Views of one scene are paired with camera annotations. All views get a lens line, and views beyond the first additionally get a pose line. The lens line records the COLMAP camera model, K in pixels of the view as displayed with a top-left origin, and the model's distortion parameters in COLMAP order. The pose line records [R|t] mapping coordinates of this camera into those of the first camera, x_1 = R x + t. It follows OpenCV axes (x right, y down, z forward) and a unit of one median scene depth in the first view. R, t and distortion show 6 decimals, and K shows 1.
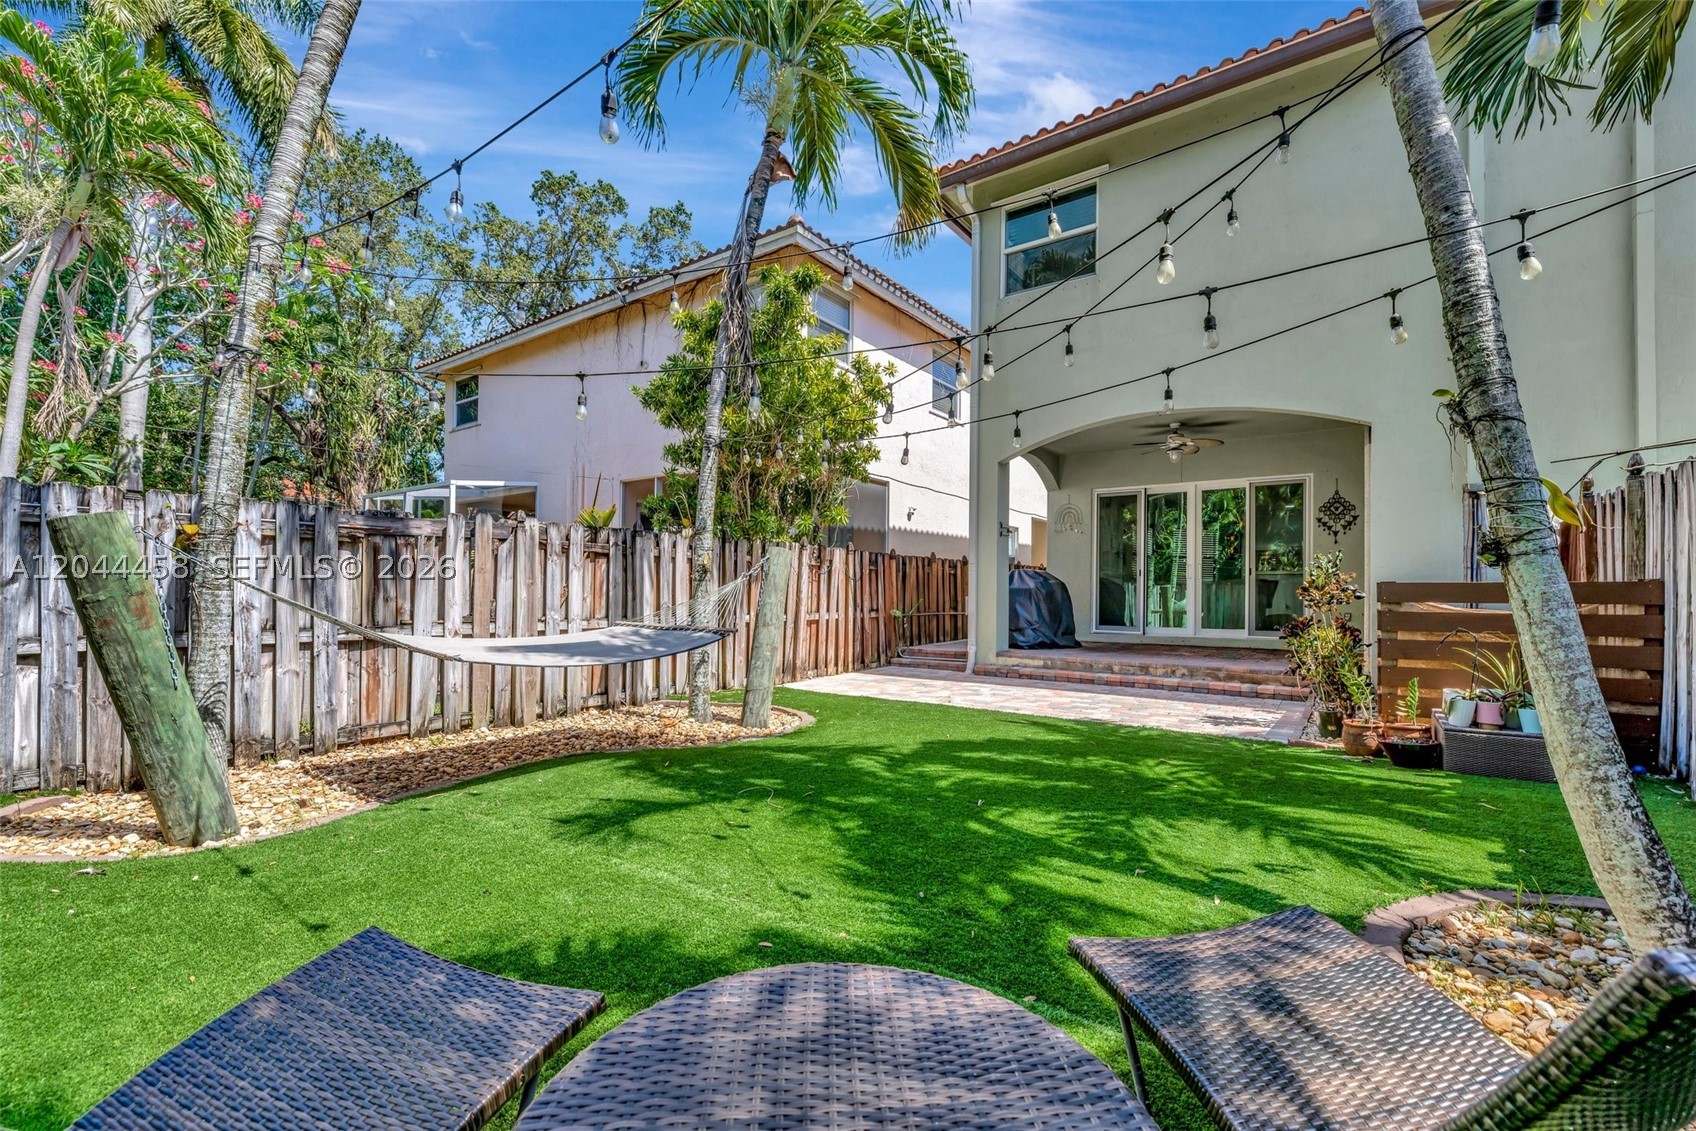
lens RADIAL K [[724.6, 0, 844.1], [0, 724.6, 594.5], [0, 0, 1]] dist [0.003037, 0.000428]
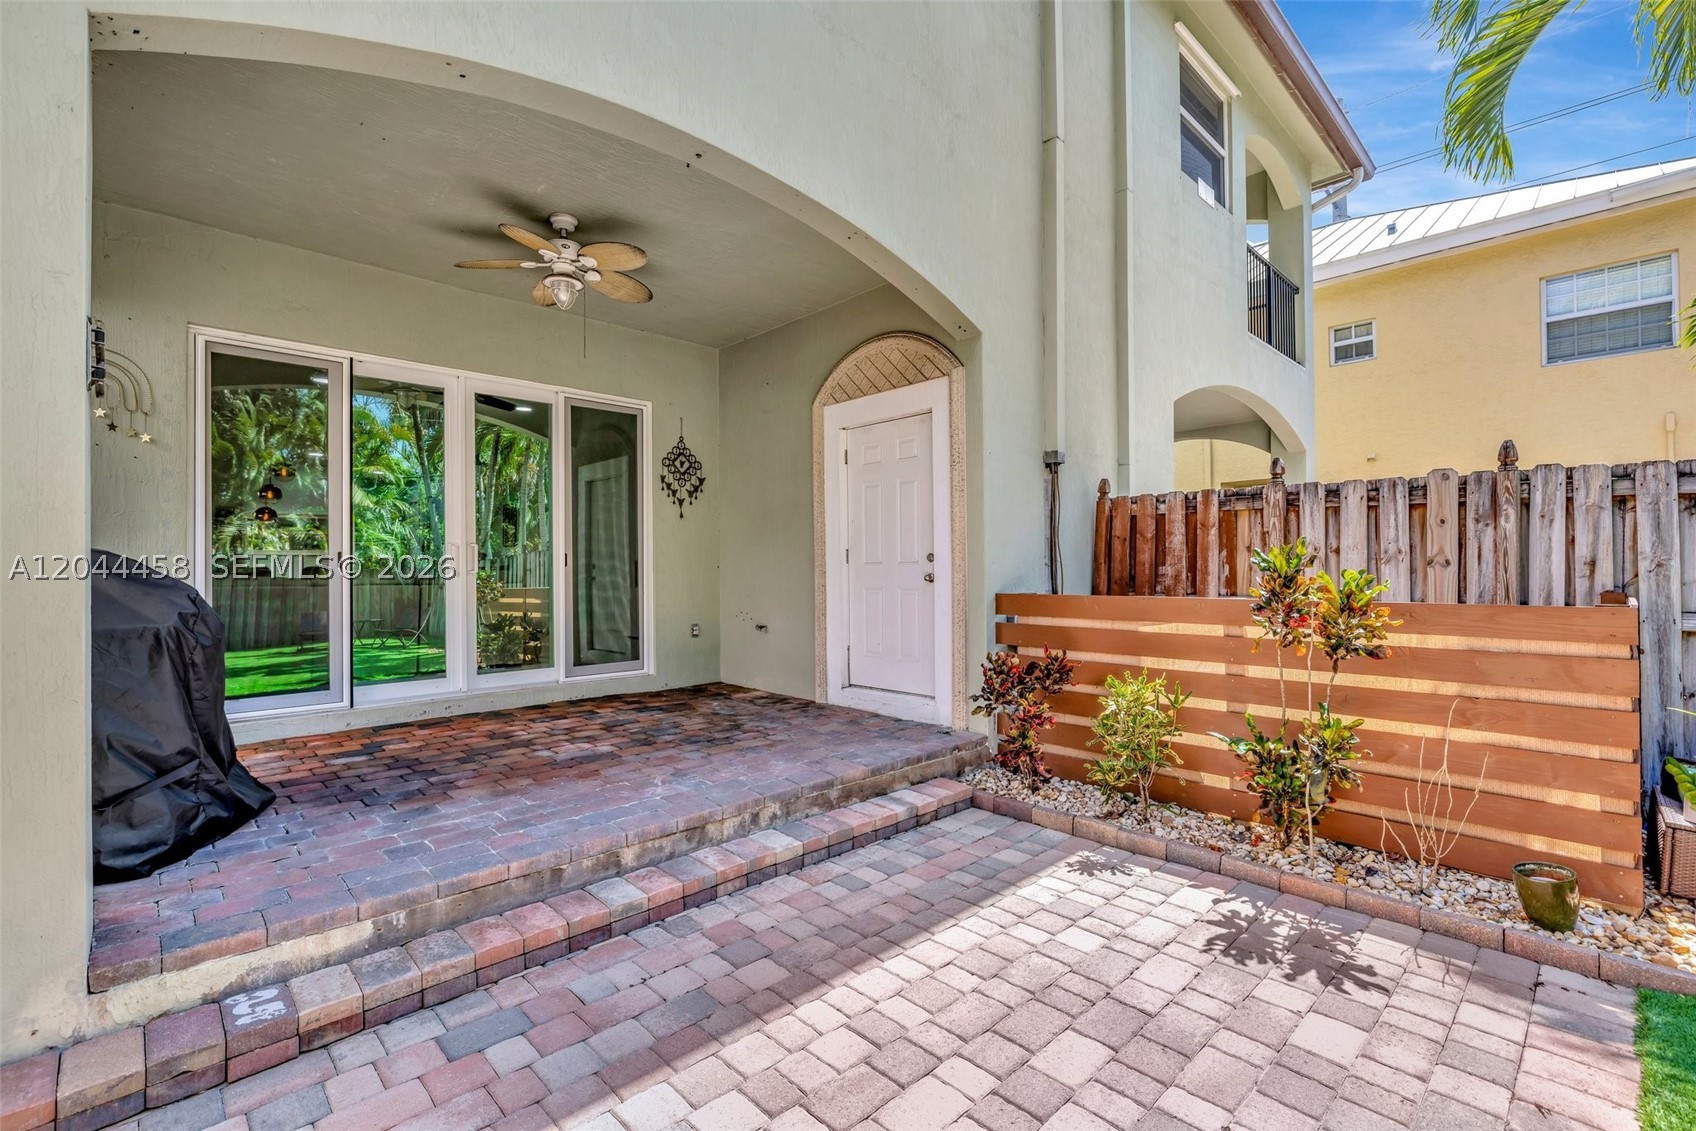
lens RADIAL K [[749.0, 0, 818.2], [0, 749.0, 565.3], [0, 0, 1]] dist [-0.001495, -0.000414]
pose [[0.188076, -0.001606, 0.982153, 0.081176], [0.009341, 0.999956, -0.000153, -0.047439], [-0.982110, 0.009203, 0.188083, 1.322232]]
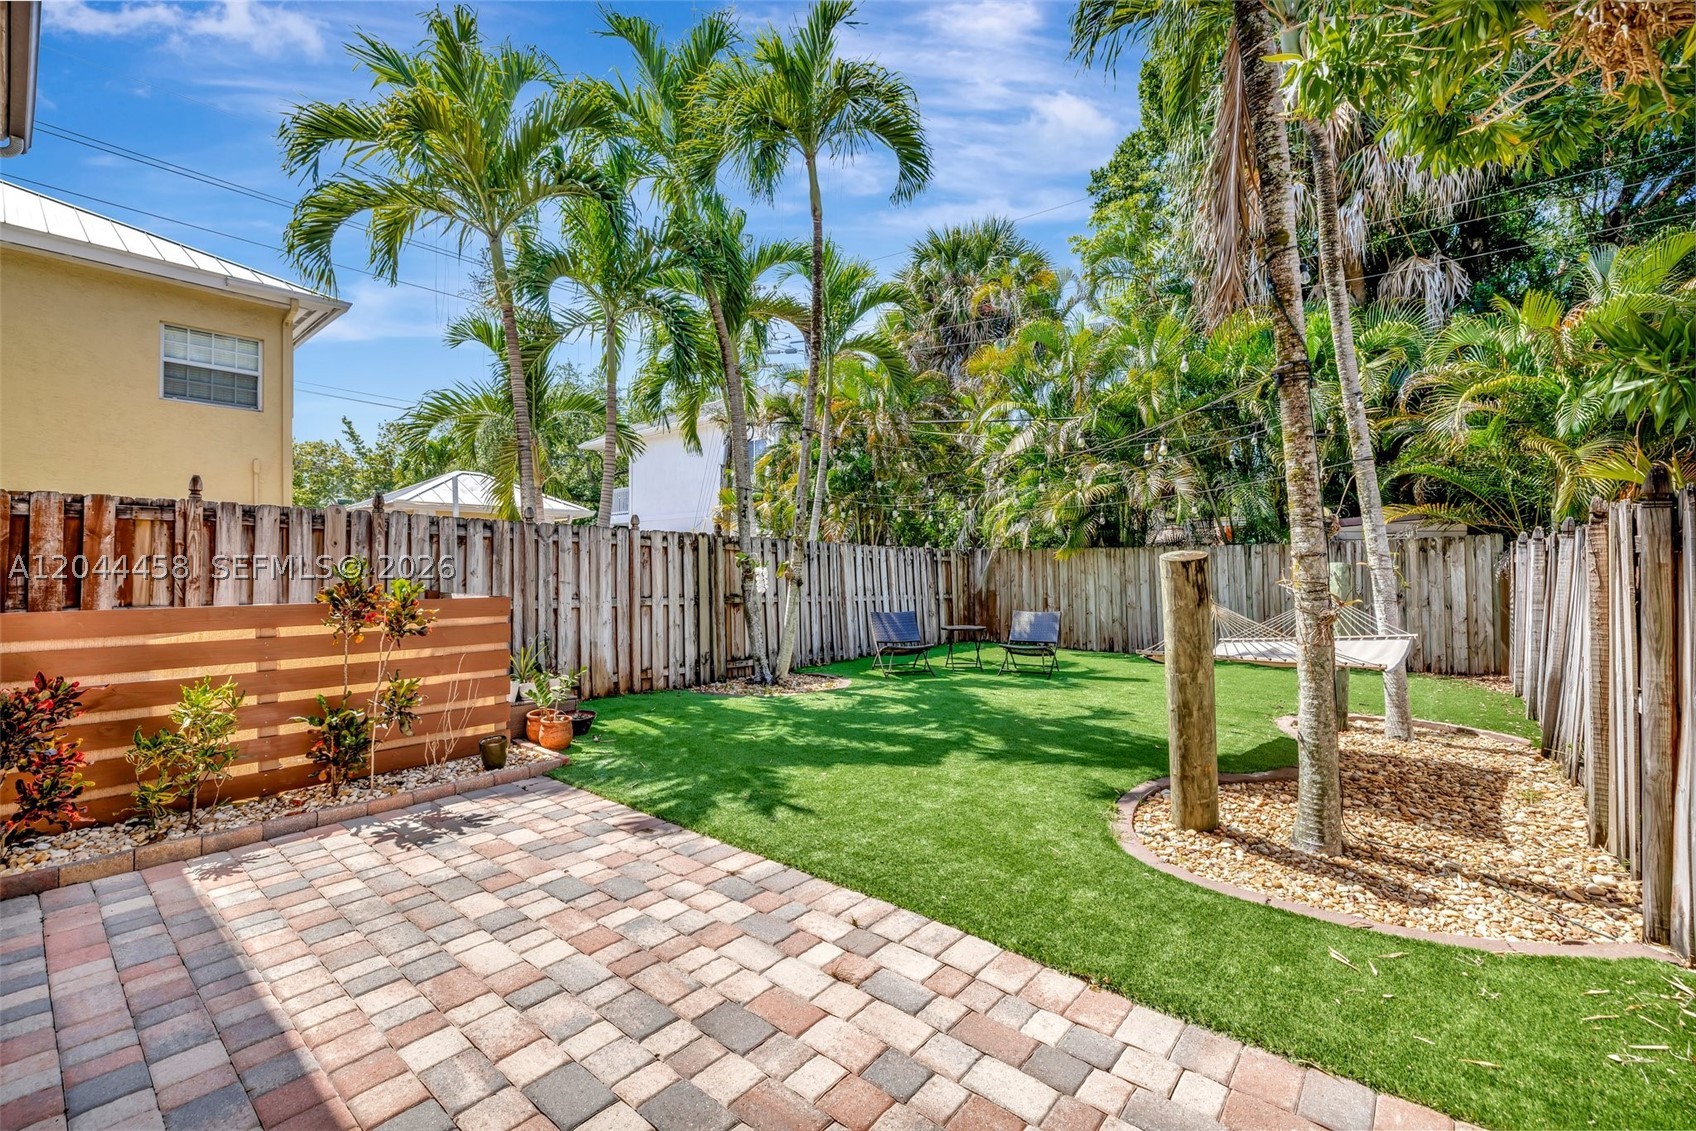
lens RADIAL K [[713.1, 0, 856.8], [0, 713.1, 552.0], [0, 0, 1]] dist [0.003236, -0.000238]
pose [[-0.998497, -0.002376, 0.054763, 0.159587], [-0.003352, 0.999837, -0.017735, -0.058658], [-0.054712, -0.017892, -0.998342, 1.810833]]
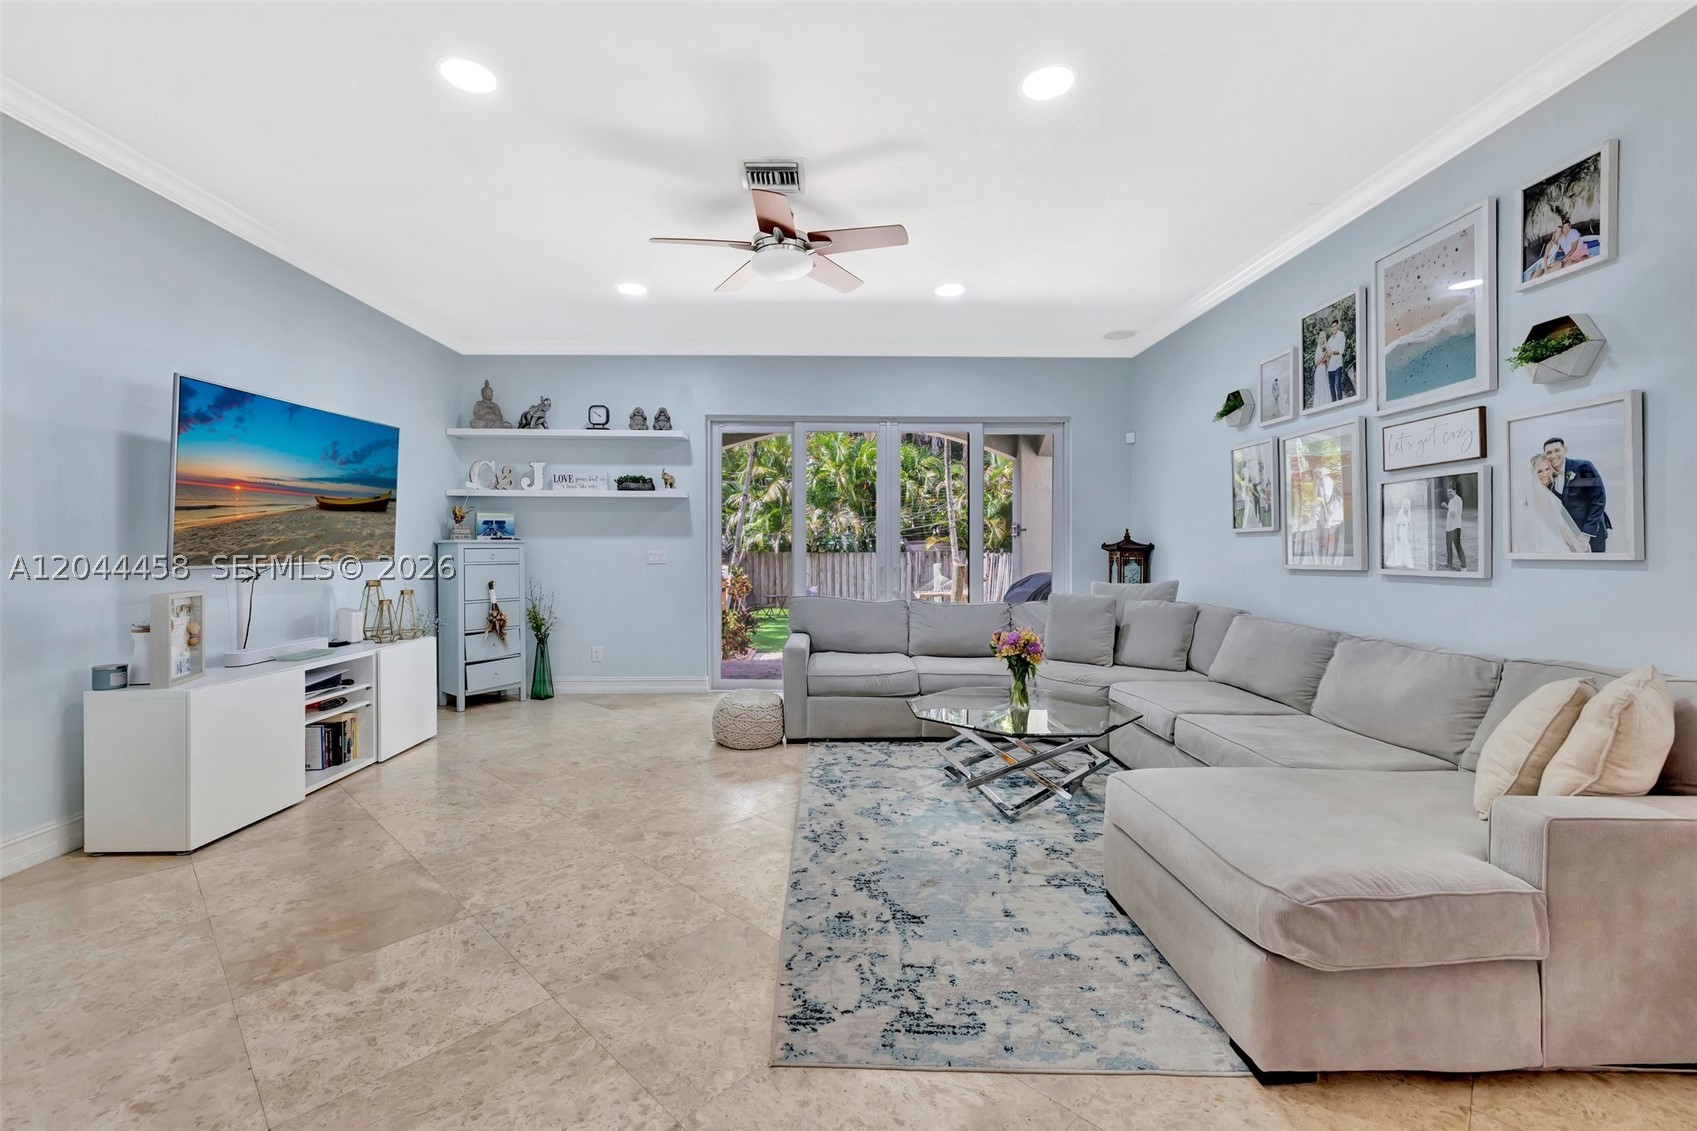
lens RADIAL K [[713.5, 0, 836.9], [0, 713.5, 555.0], [0, 0, 1]] dist [0.003236, -0.000238]
pose [[-0.790737, -0.007473, -0.612110, 1.744532], [-0.010337, 0.999946, 0.001145, -0.100775], [0.612068, 0.007233, -0.790772, 2.808905]]
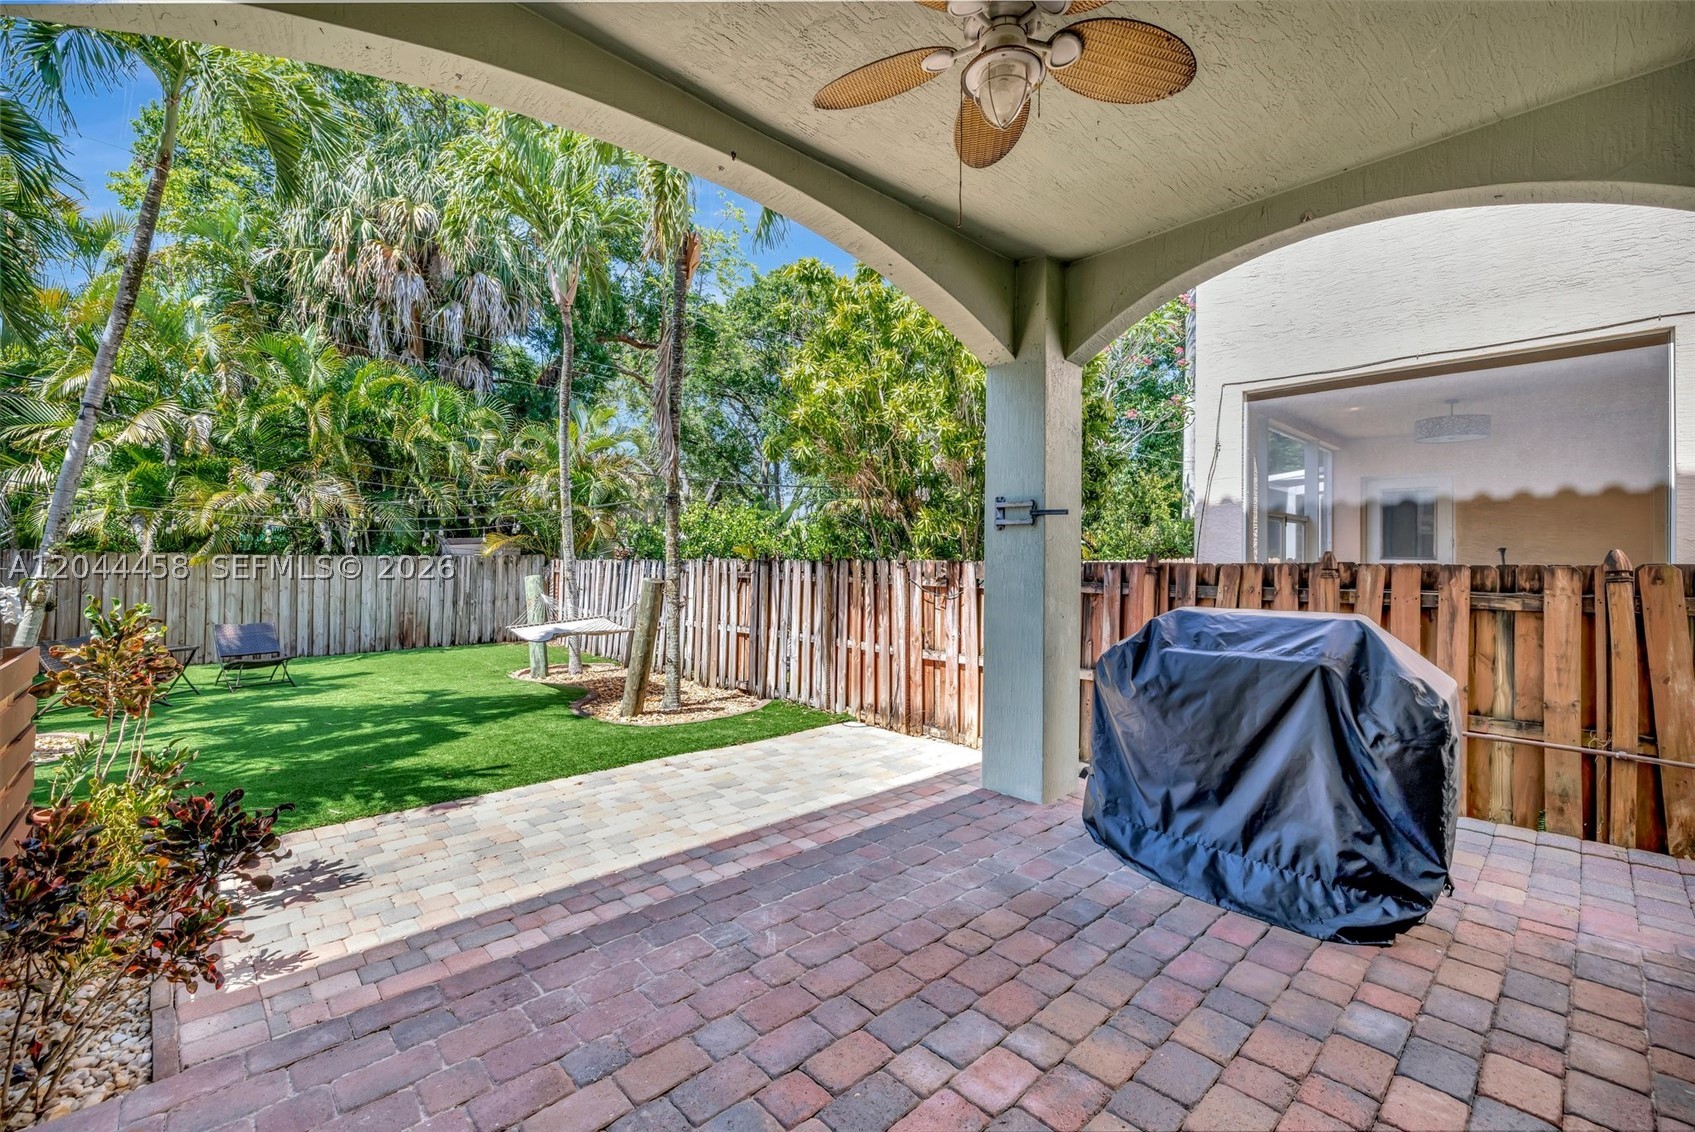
lens RADIAL K [[712.7, 0, 842.1], [0, 712.7, 549.7], [0, 0, 1]] dist [0.003236, -0.000238]
pose [[-0.171864, -0.027275, -0.984743, 1.210330], [-0.016239, 0.999559, -0.024851, -0.099996], [0.984987, 0.011721, -0.172232, 1.729017]]
